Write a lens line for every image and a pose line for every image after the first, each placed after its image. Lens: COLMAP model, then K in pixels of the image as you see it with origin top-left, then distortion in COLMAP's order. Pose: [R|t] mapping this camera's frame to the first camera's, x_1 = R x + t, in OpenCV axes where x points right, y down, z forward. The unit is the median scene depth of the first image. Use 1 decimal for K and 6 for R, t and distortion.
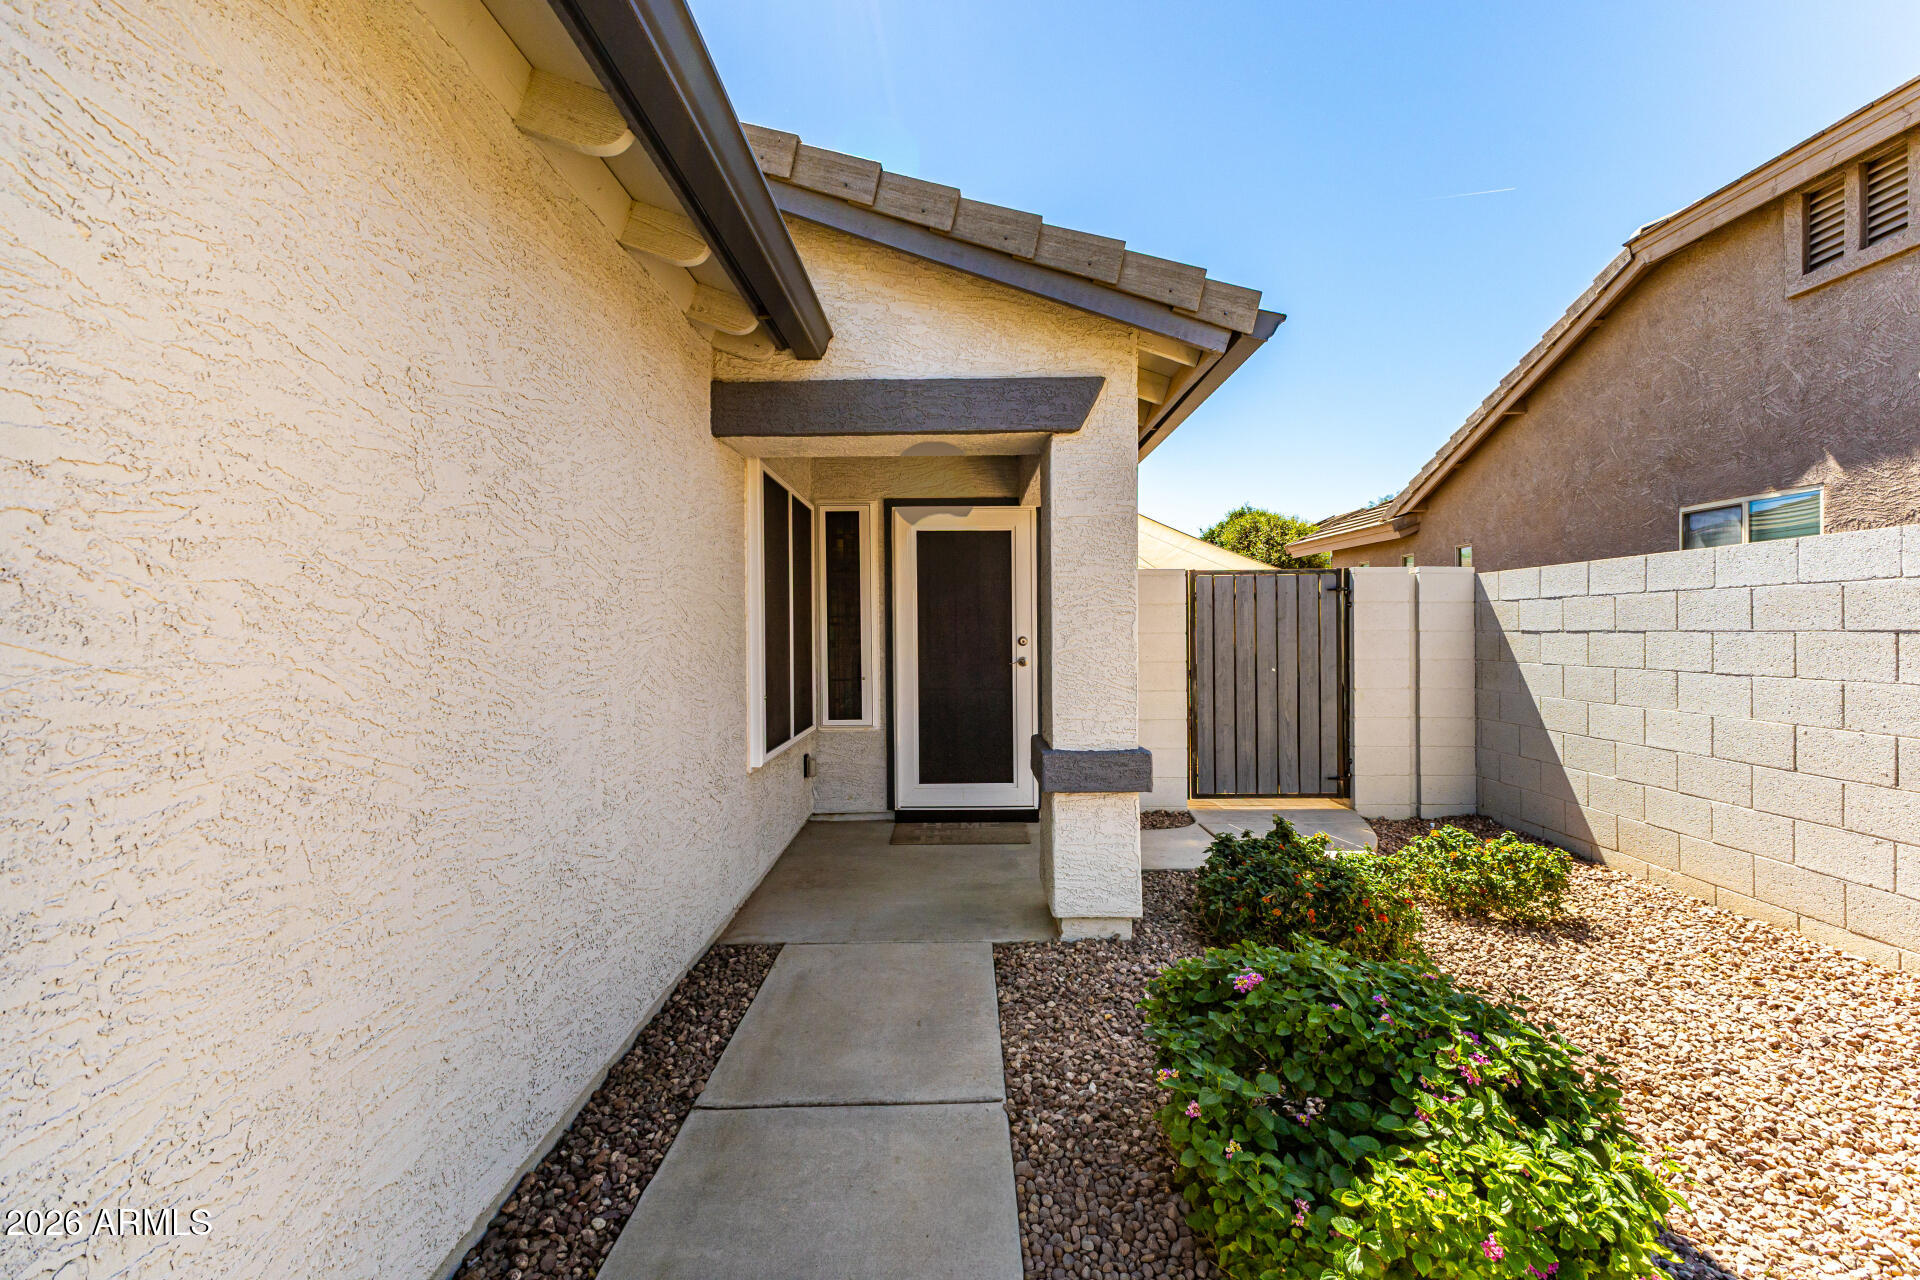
lens RADIAL K [[837.7, 0, 957.8], [0, 837.7, 633.5], [0, 0, 1]] dist [0.010860, -0.000659]
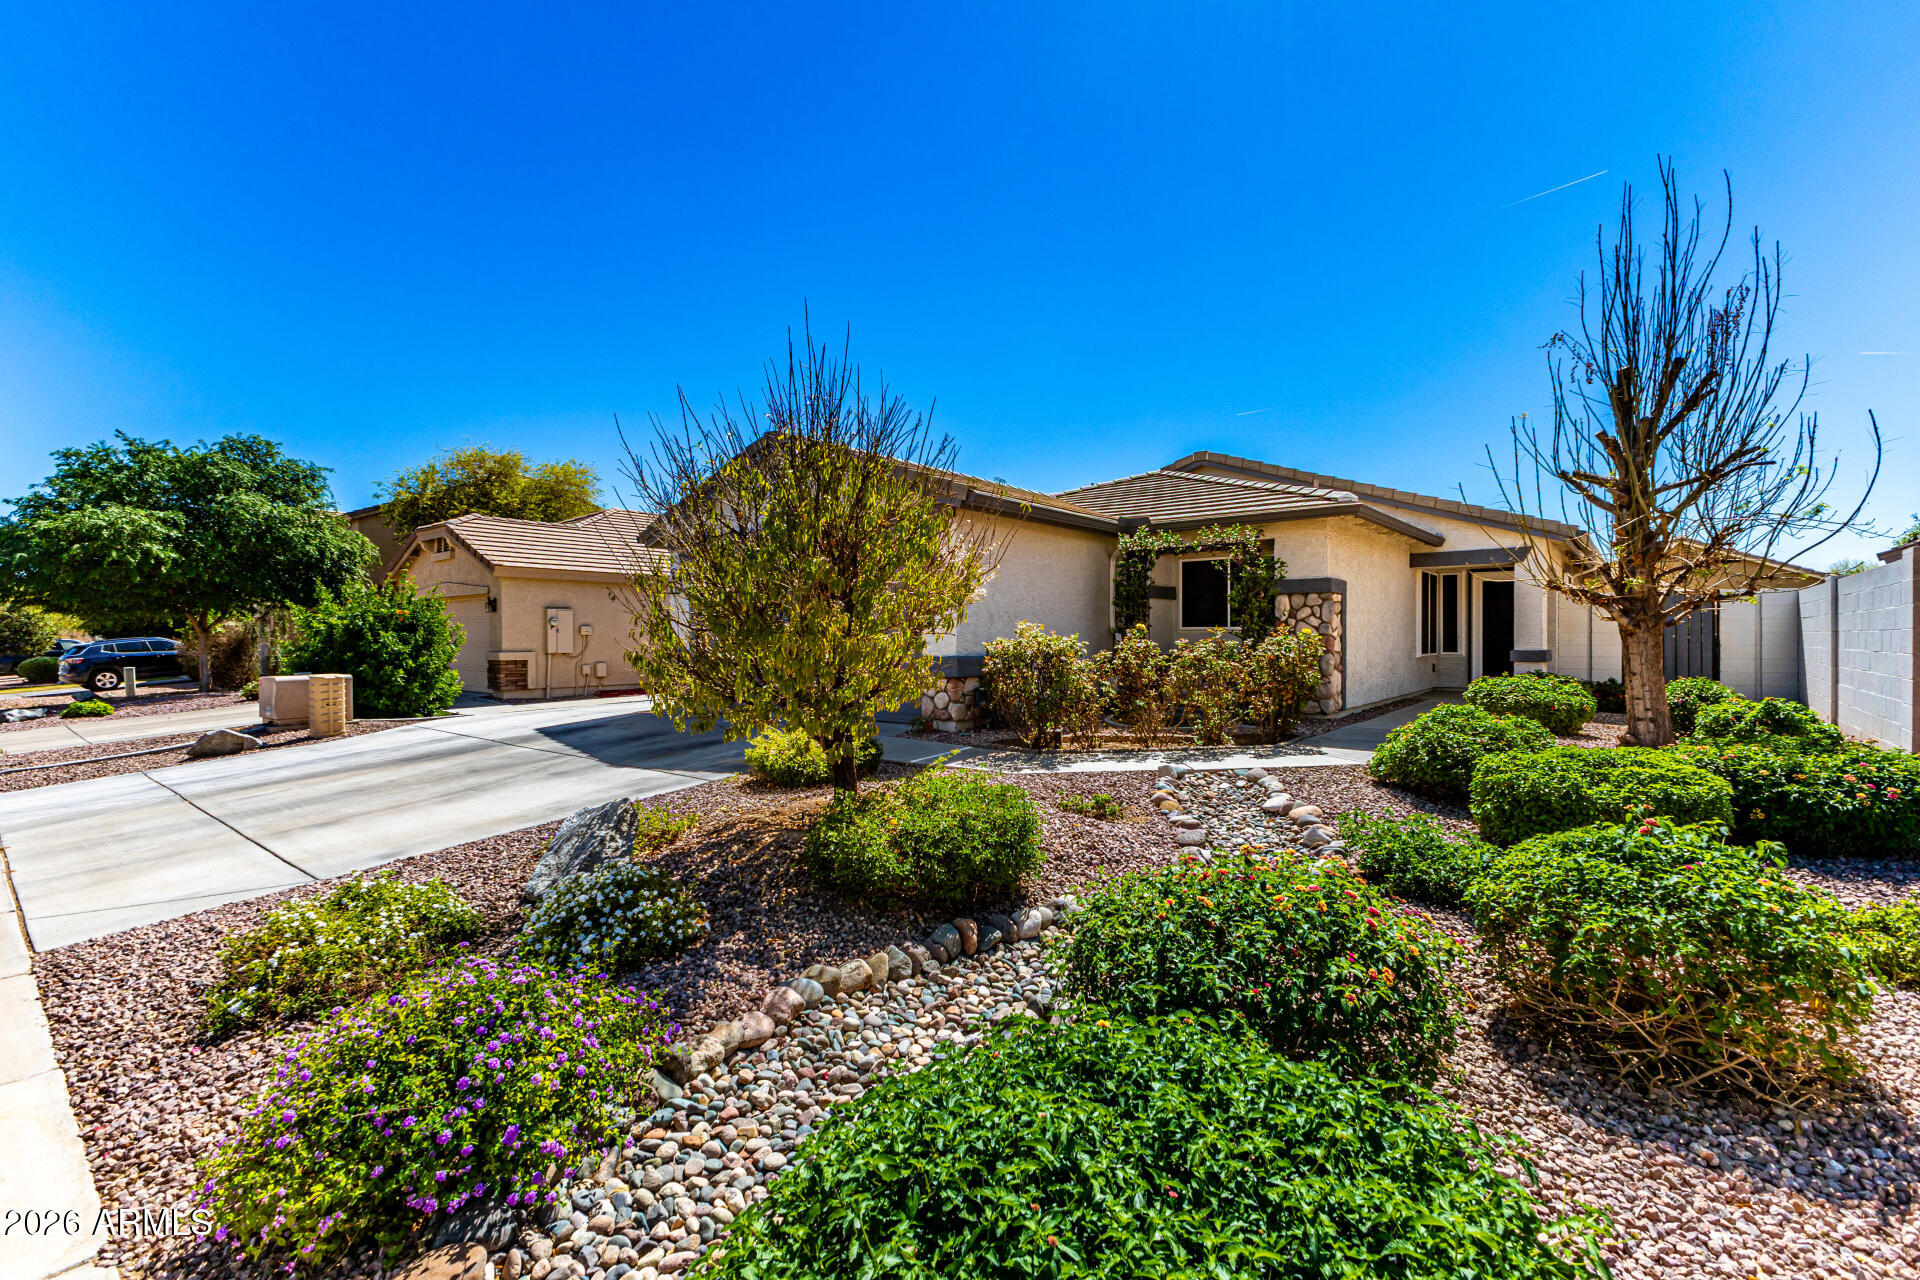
lens RADIAL K [[837.7, 0, 957.8], [0, 837.7, 633.5], [0, 0, 1]] dist [0.010860, -0.000659]
pose [[0.774913, 0.011713, -0.631959, 0.401169], [-0.007130, 0.999927, 0.009790, 0.032825], [0.632028, -0.003081, 0.774940, -2.433371]]
